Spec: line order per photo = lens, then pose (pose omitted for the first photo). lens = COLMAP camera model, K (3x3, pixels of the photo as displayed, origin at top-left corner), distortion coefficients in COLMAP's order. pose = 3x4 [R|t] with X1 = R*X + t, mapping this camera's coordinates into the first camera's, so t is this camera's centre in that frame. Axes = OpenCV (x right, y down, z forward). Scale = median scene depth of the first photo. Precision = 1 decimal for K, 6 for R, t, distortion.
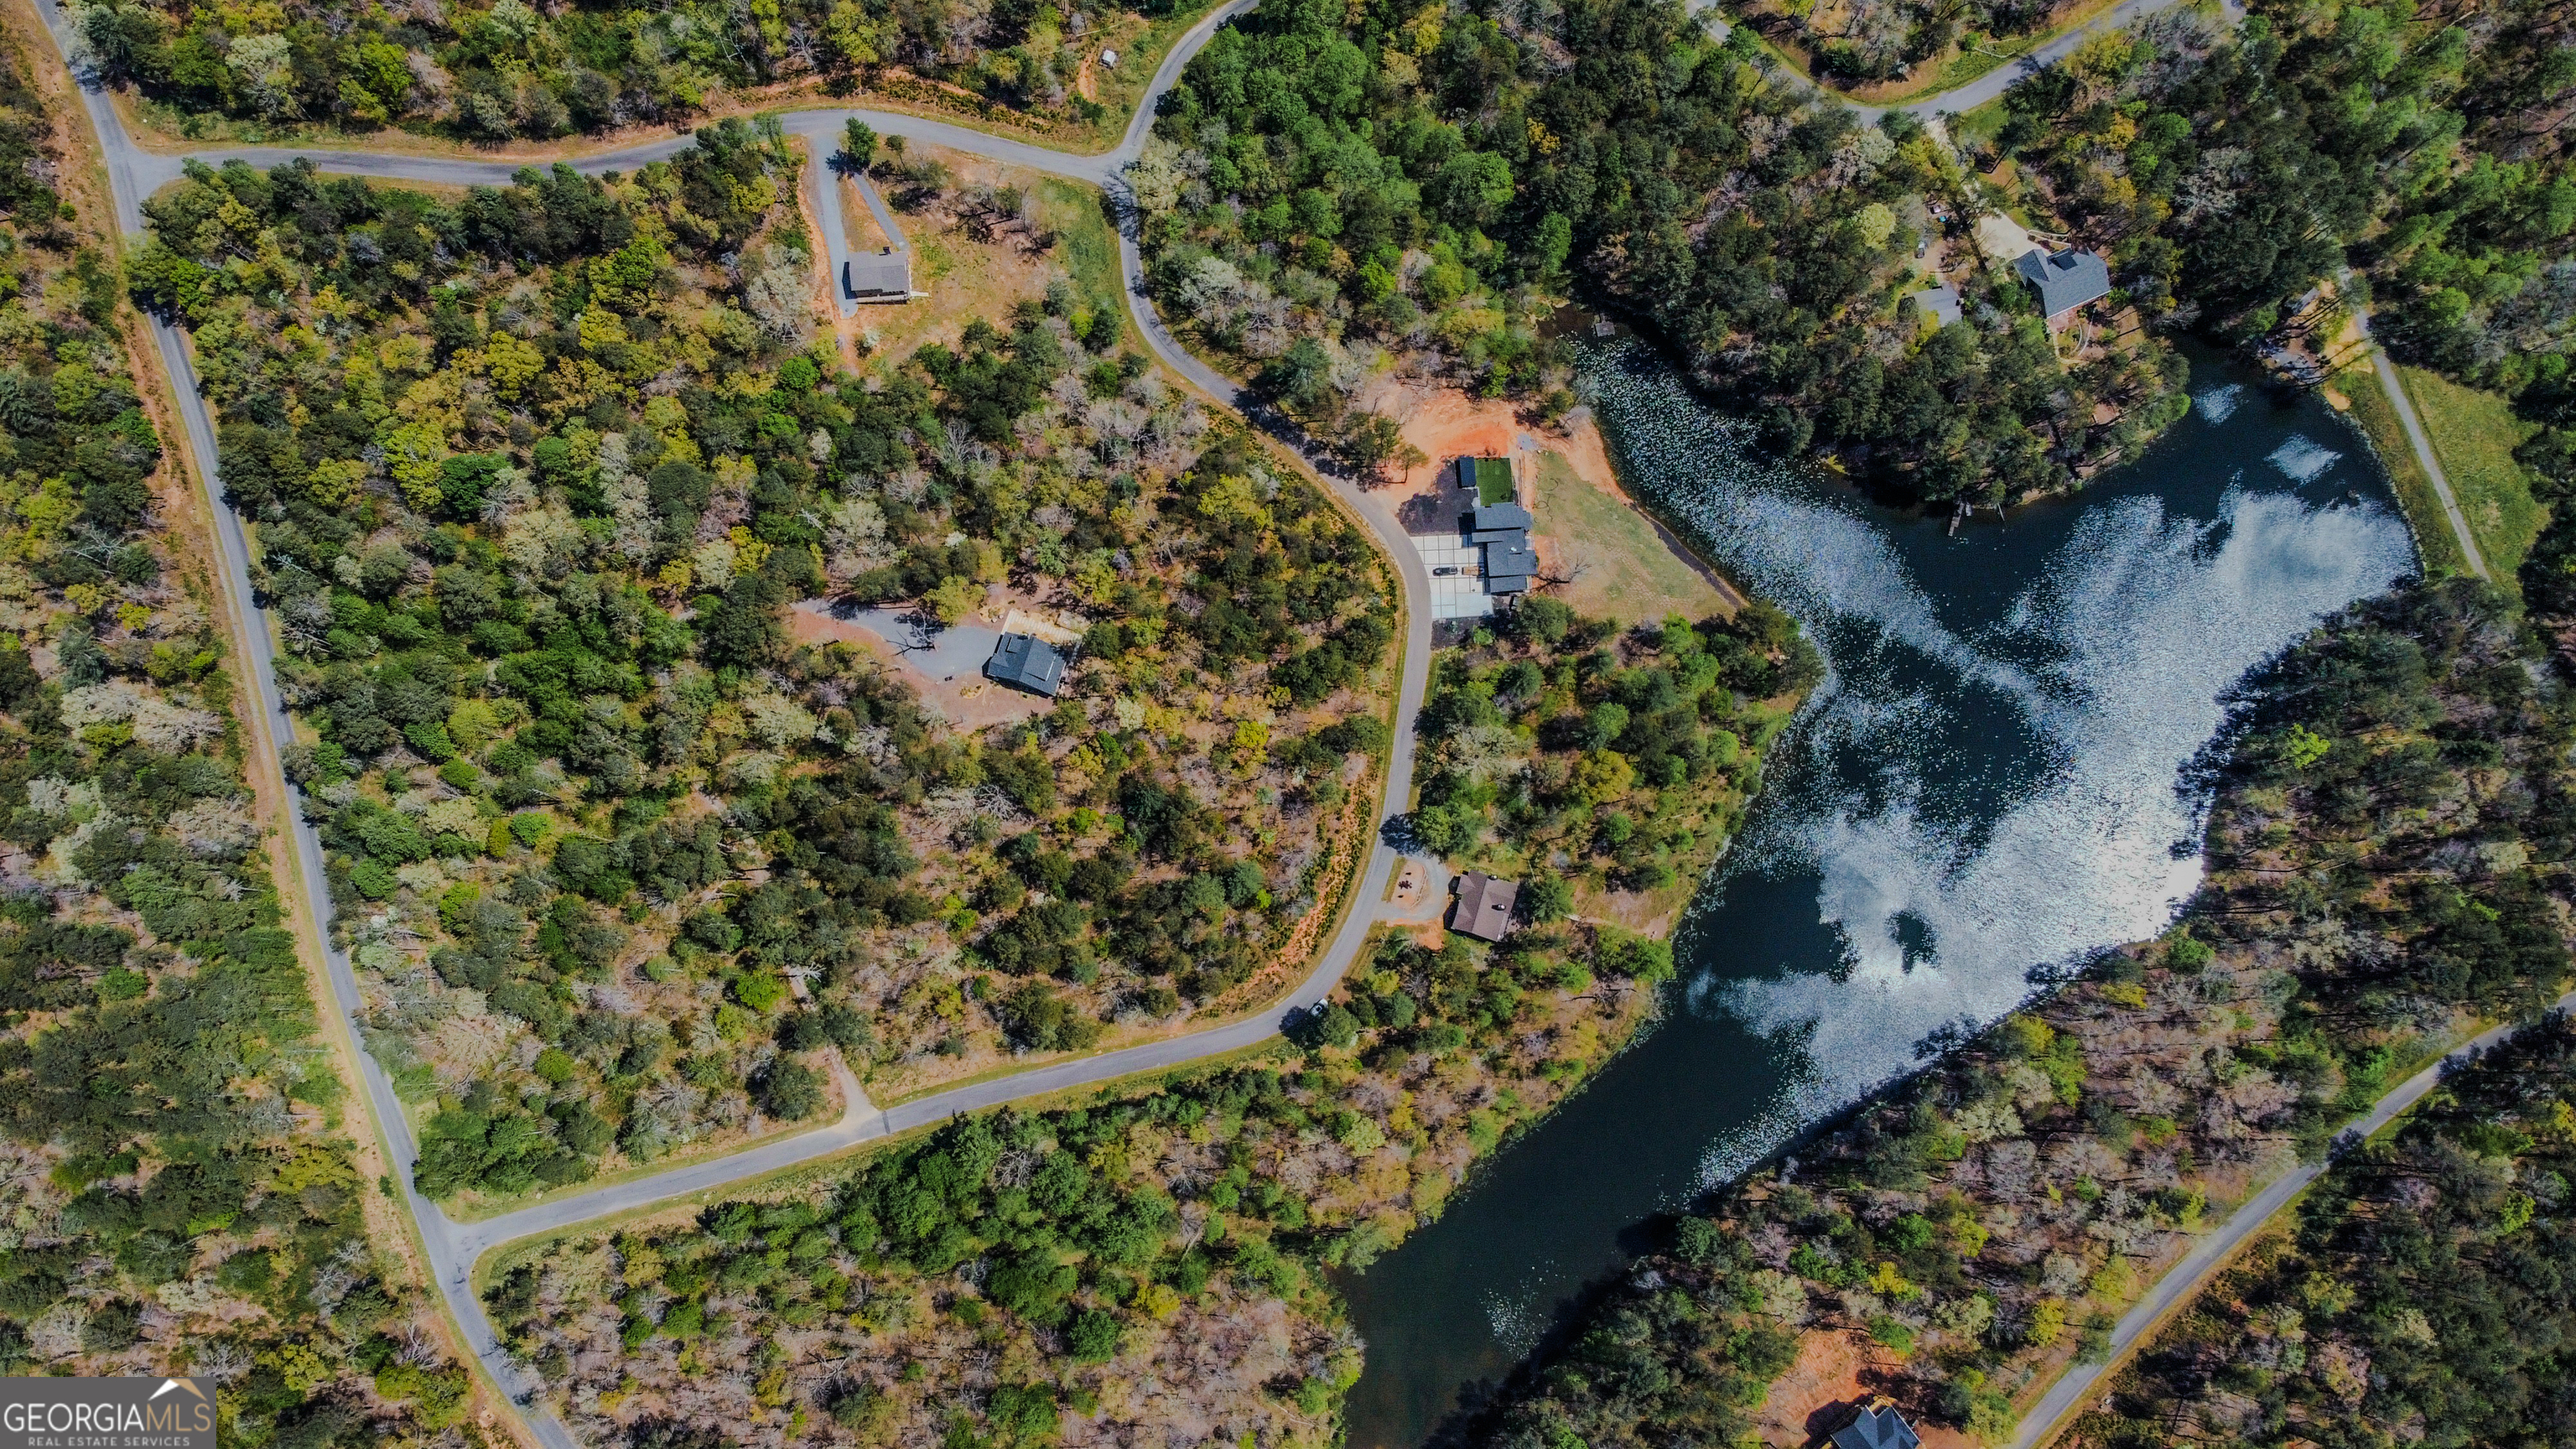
lens RADIAL K [[1962.6, 0, 1286.4], [0, 1962.6, 729.2], [0, 0, 1]] dist [0.010745, -0.018199]
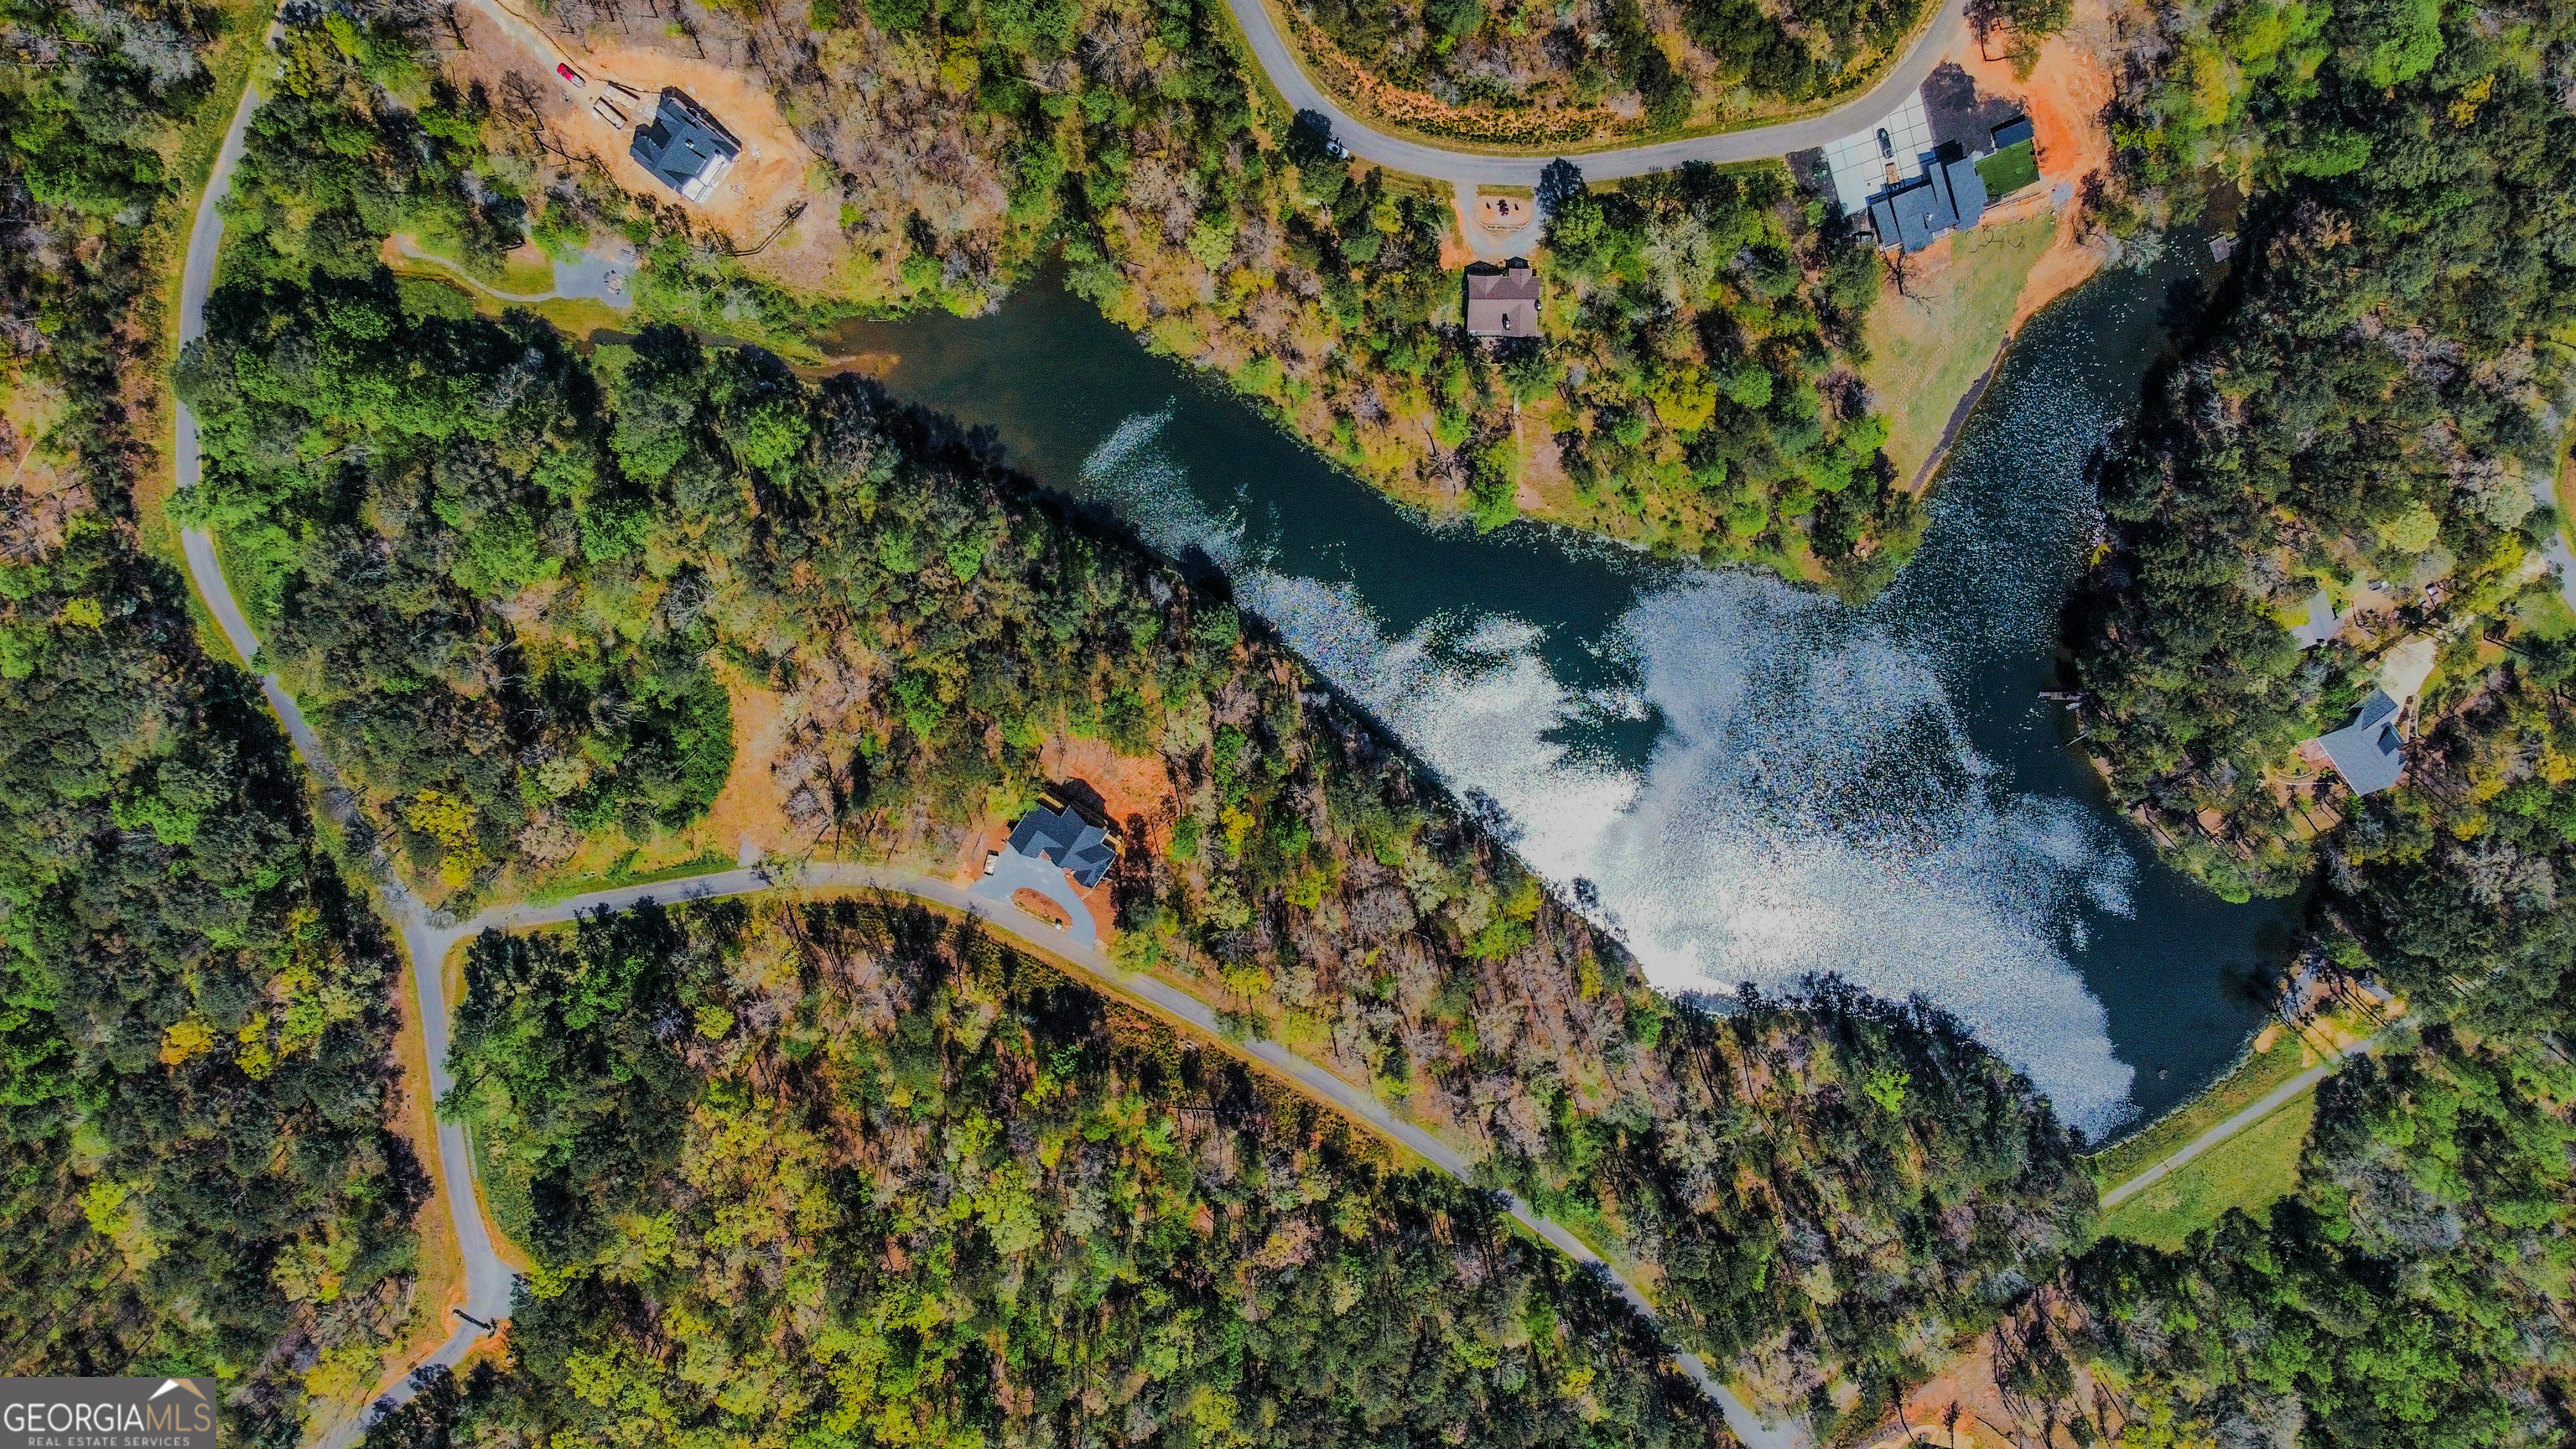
lens RADIAL K [[1968.8, 0, 1288.6], [0, 1968.8, 722.0], [0, 0, 1]] dist [0.011420, -0.018676]
pose [[0.291723, 0.914916, 0.278973, -0.000540], [-0.945048, 0.230694, 0.231657, 0.021044], [0.147589, -0.331223, 0.931938, 0.118241]]
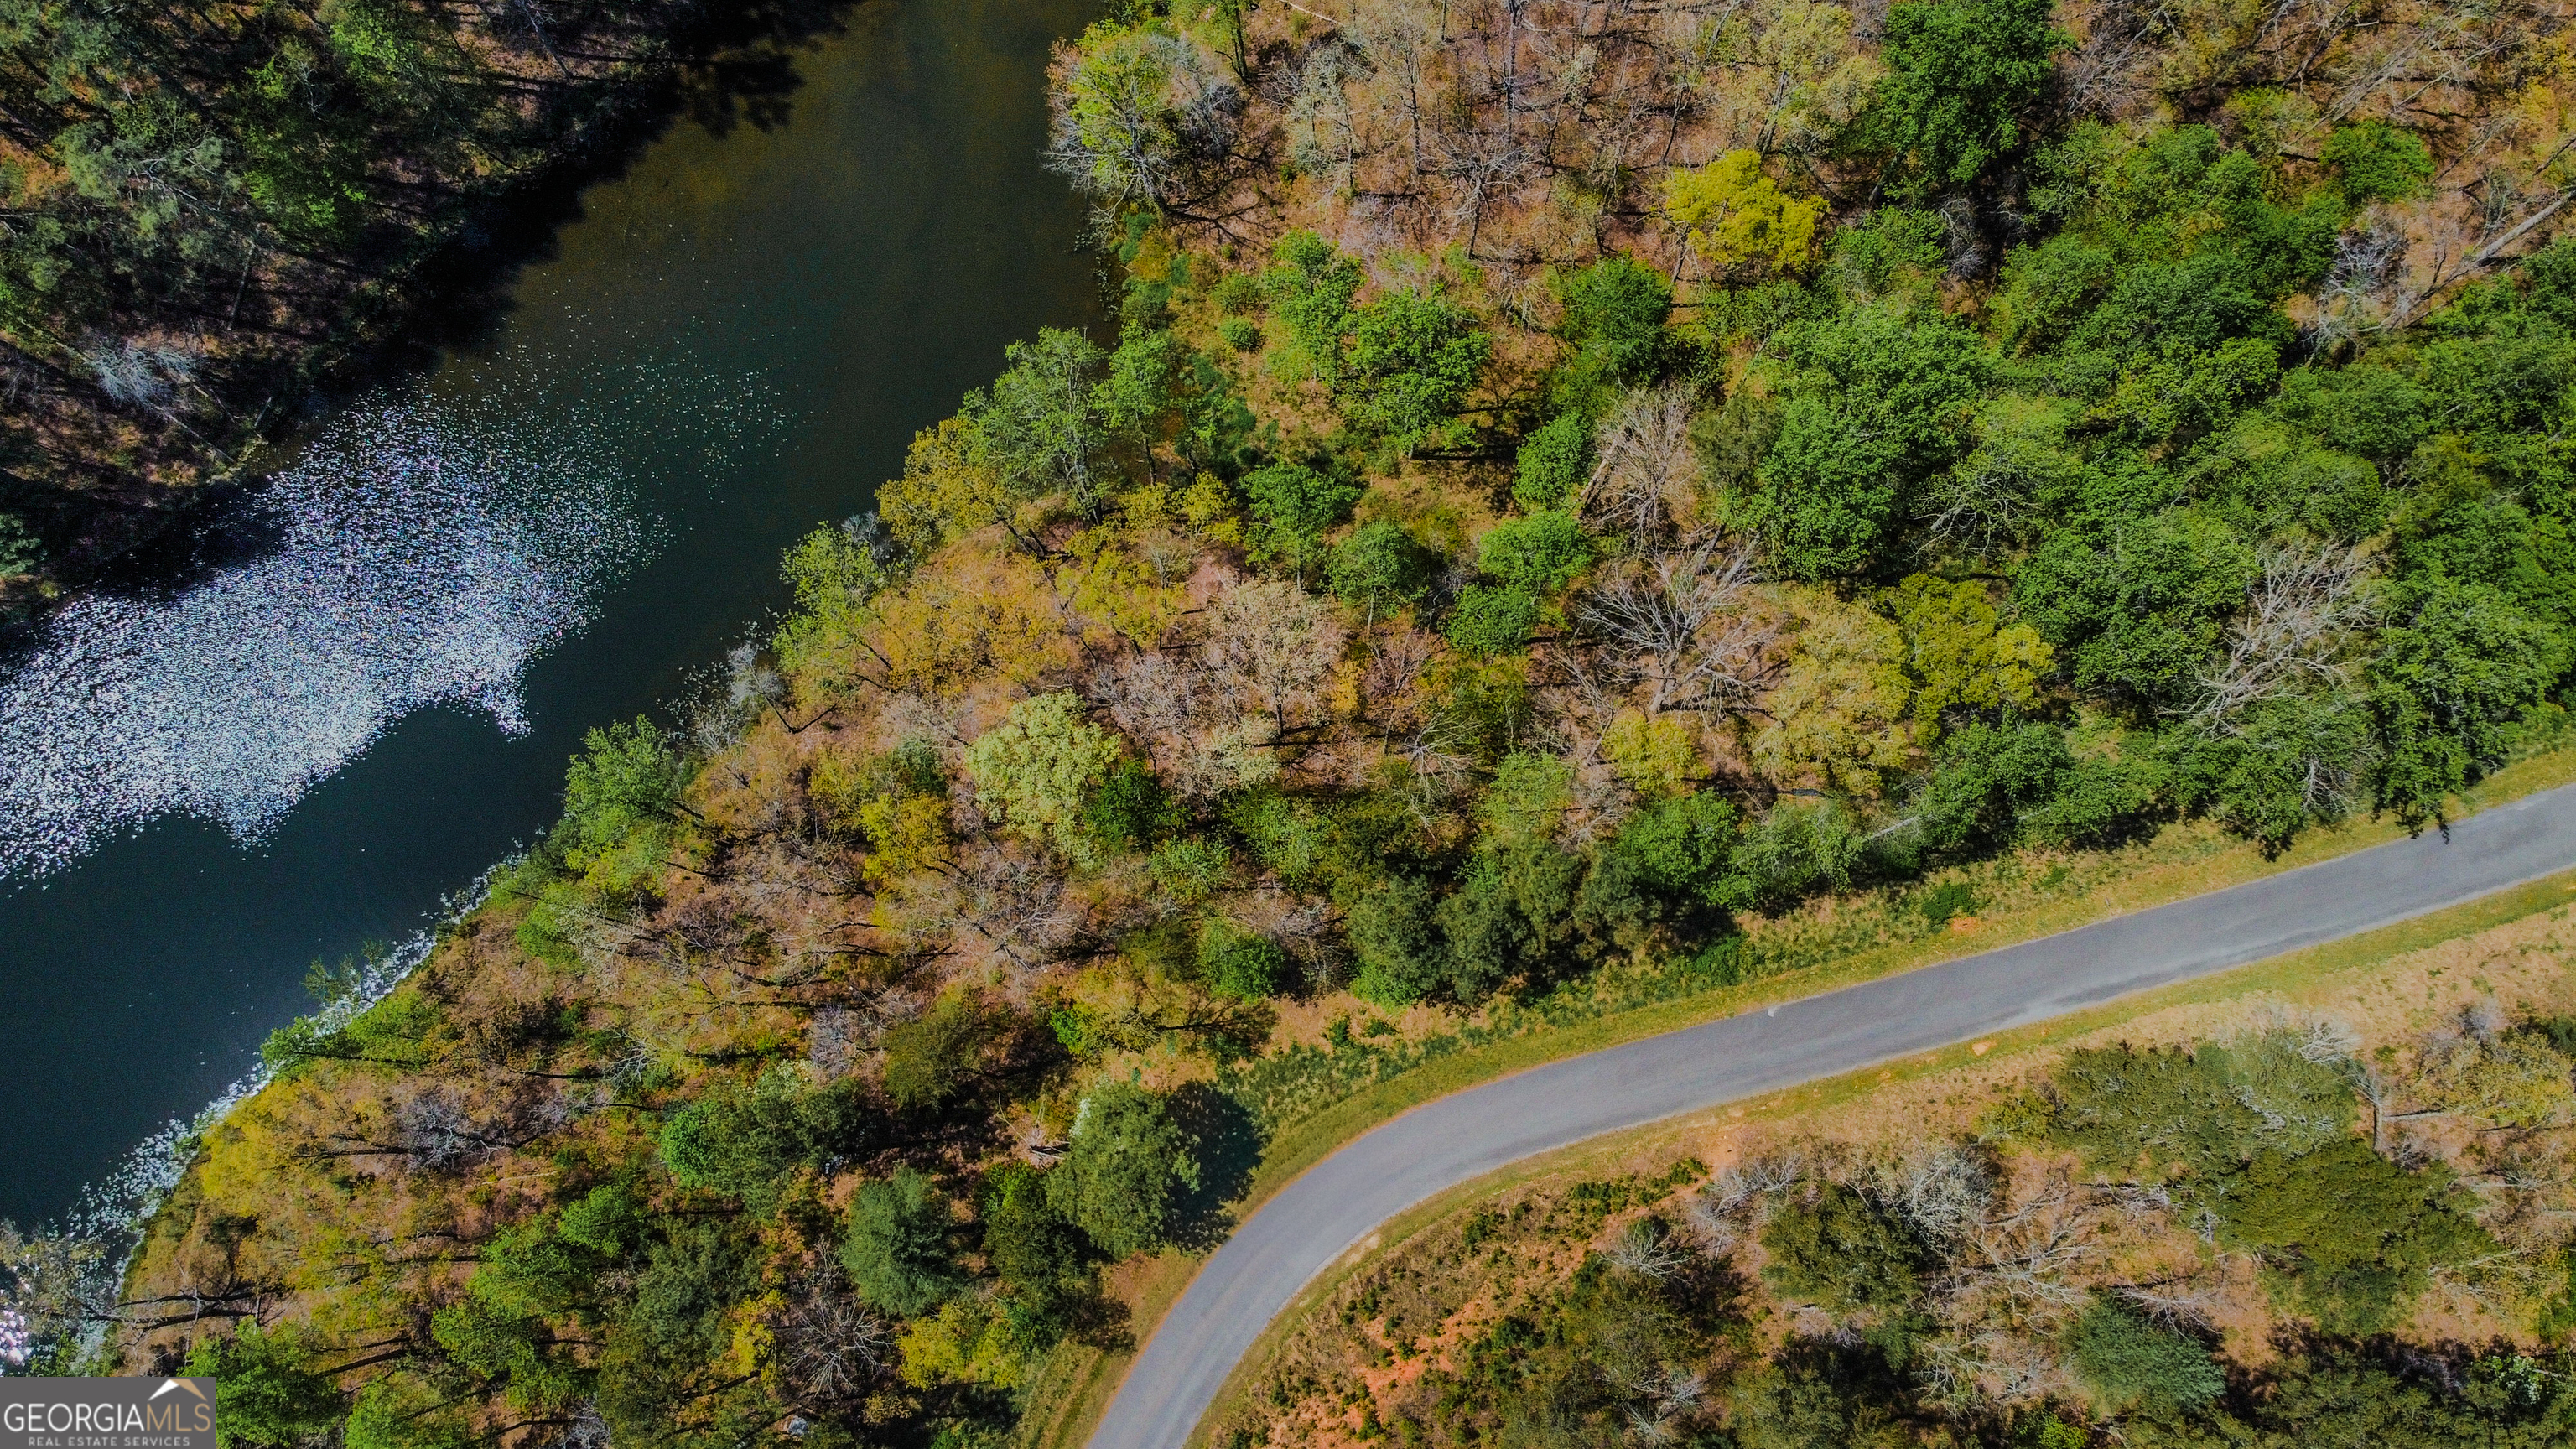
lens RADIAL K [[1962.6, 0, 1286.4], [0, 1962.6, 729.2], [0, 0, 1]] dist [0.010745, -0.018199]
pose [[-0.999467, 0.032049, 0.006267, 0.003079], [-0.028096, -0.941736, 0.335177, 0.117256], [0.016644, 0.334822, 0.942134, 0.725084]]
